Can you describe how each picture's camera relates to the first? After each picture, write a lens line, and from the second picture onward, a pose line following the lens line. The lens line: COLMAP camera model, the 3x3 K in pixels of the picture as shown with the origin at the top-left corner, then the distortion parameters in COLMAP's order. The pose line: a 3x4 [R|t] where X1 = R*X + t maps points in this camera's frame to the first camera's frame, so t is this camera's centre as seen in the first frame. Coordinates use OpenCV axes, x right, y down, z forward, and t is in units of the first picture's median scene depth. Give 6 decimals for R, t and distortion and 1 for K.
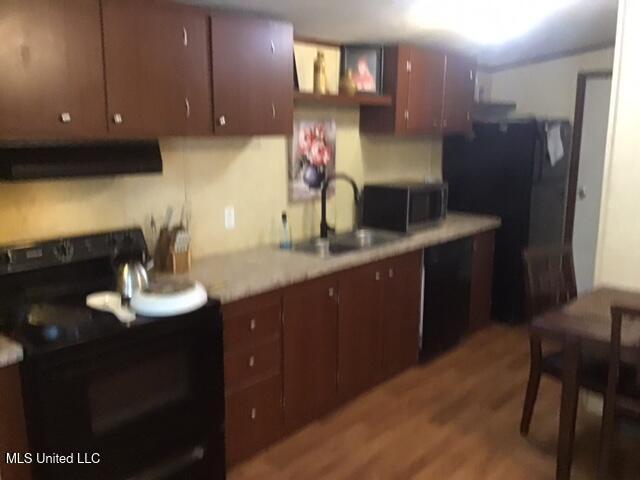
lens RADIAL K [[580.6, 0, 320.0], [0, 580.6, 240.0], [0, 0, 1]] dist [0.133482, -0.279017]
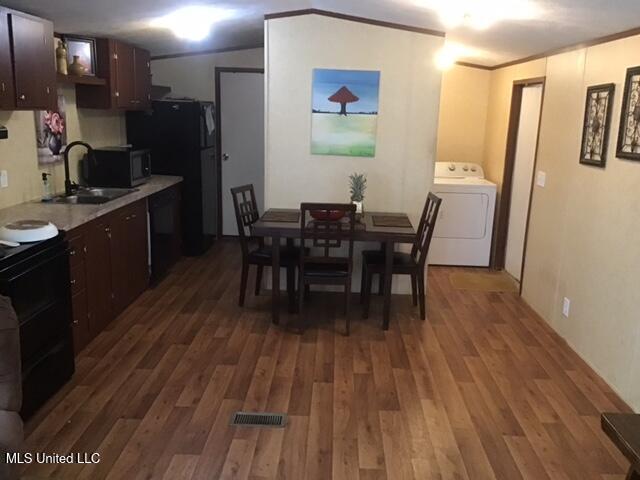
lens RADIAL K [[580.6, 0, 320.0], [0, 580.6, 240.0], [0, 0, 1]] dist [0.133482, -0.279017]
pose [[0.772922, -0.118582, 0.623321, -0.360253], [0.092218, 0.992944, 0.074548, 0.046197], [-0.627763, -0.000138, 0.778404, -0.279136]]
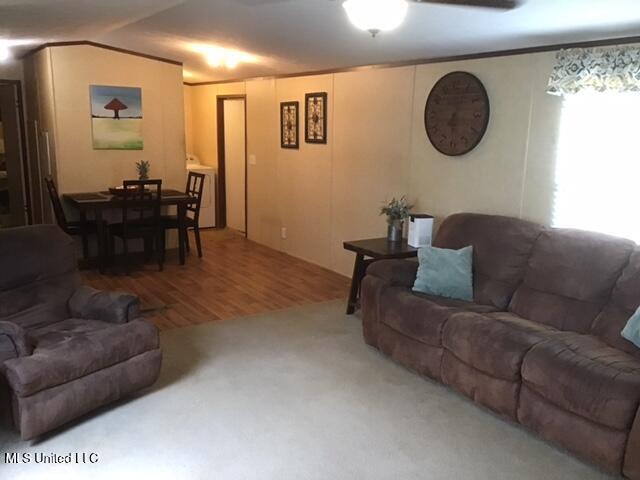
lens RADIAL K [[580.6, 0, 320.0], [0, 580.6, 240.0], [0, 0, 1]] dist [0.133482, -0.279017]
pose [[0.260031, -0.191655, 0.946389, -1.090797], [0.163734, 0.974663, 0.152393, 0.055749], [-0.951617, 0.115330, 0.284823, -0.342606]]
